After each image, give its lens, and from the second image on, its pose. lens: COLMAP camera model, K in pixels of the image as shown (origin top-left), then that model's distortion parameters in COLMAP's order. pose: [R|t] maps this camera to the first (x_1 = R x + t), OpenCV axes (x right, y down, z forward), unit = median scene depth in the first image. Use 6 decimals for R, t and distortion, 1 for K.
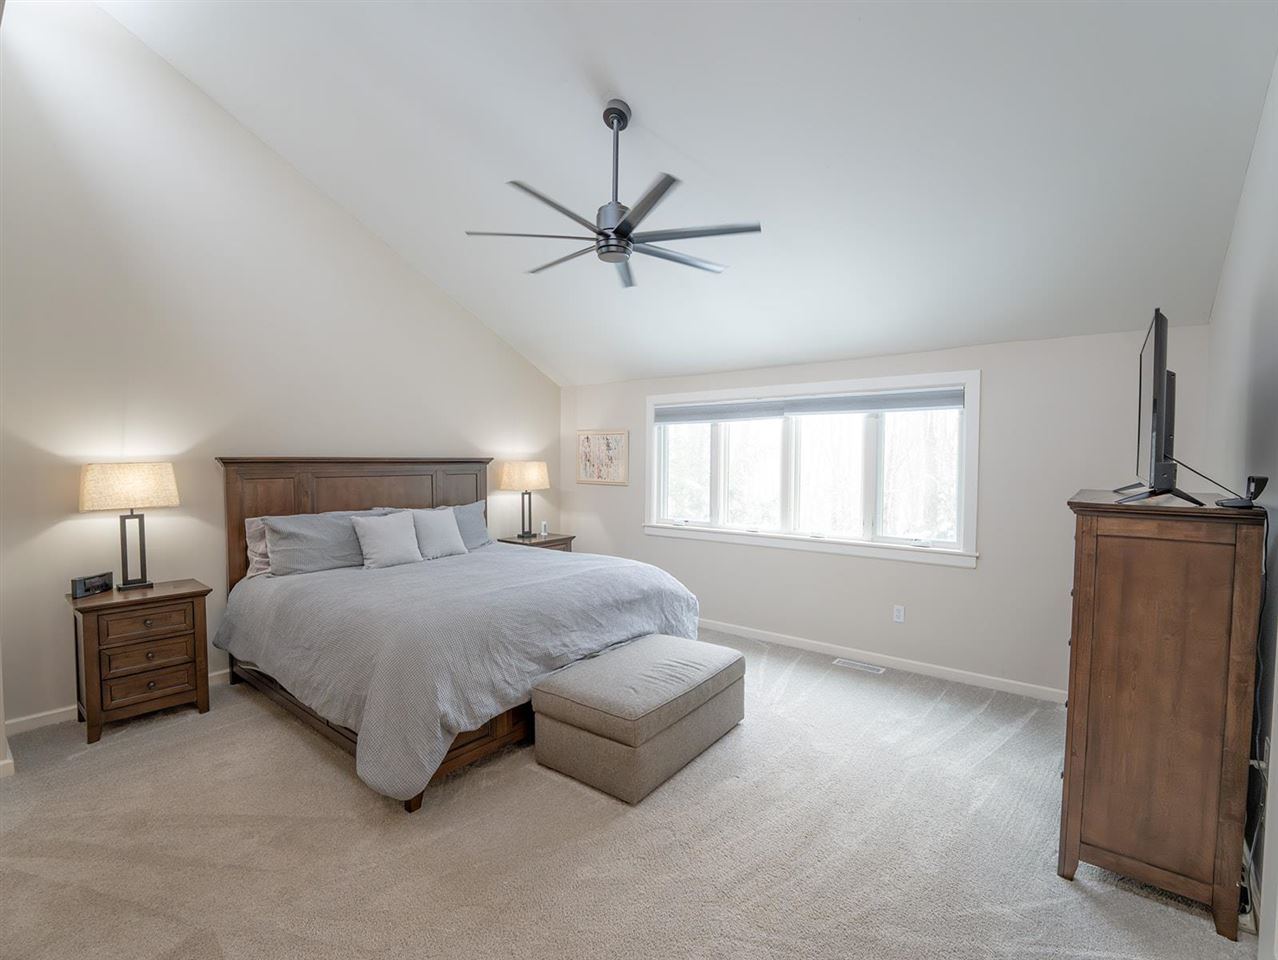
lens RADIAL K [[585.9, 0, 636.6], [0, 585.9, 485.3], [0, 0, 1]] dist [-0.021587, -0.000008]
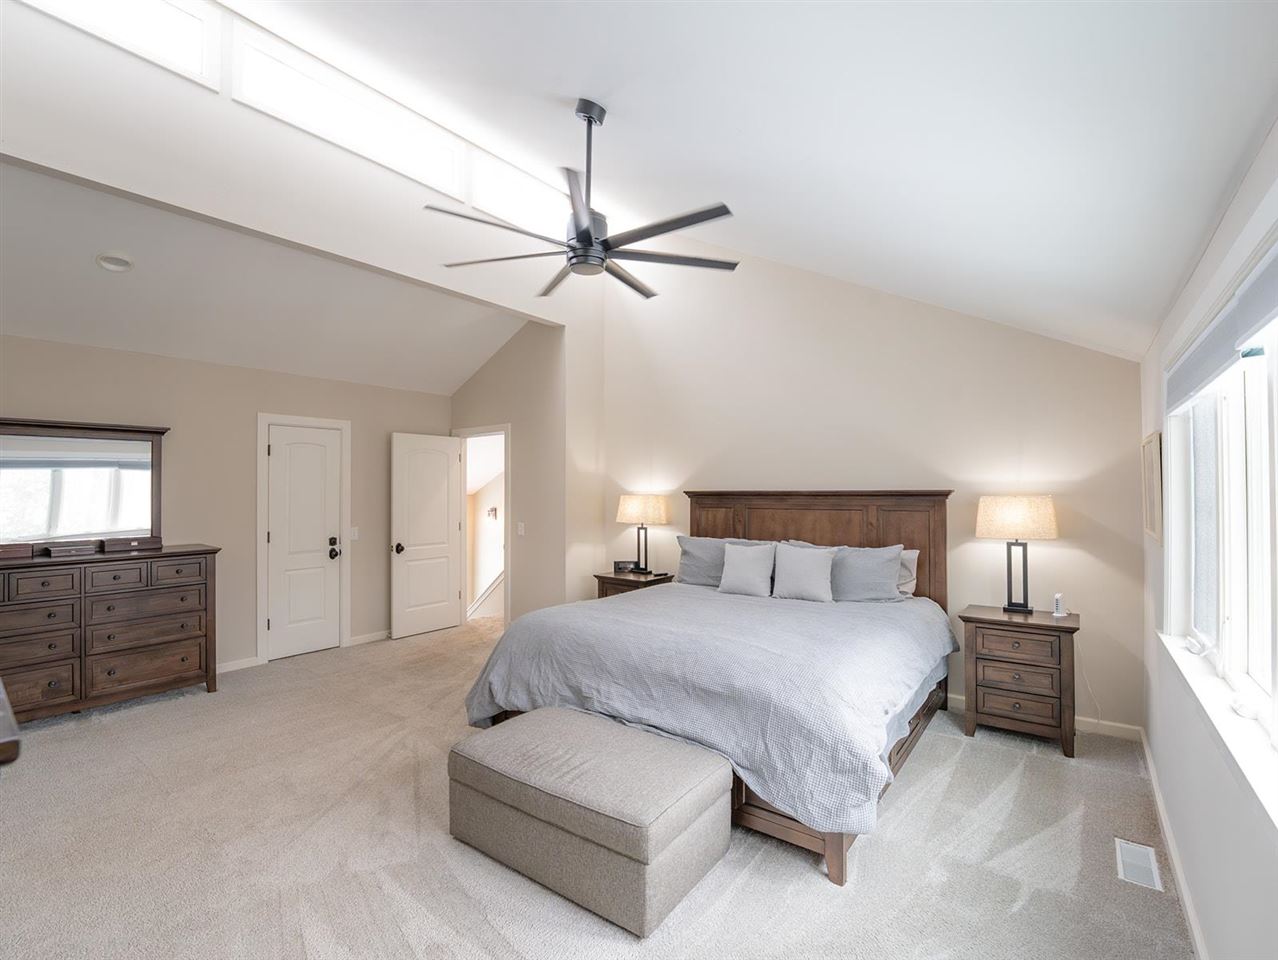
lens RADIAL K [[585.9, 0, 638.8], [0, 585.9, 478.8], [0, 0, 1]] dist [-0.021587, -0.000008]
pose [[0.012969, -0.025718, -0.999585, 0.644468], [-0.041142, 0.998809, -0.026232, -0.034732], [0.999069, 0.041465, 0.011896, 0.815401]]
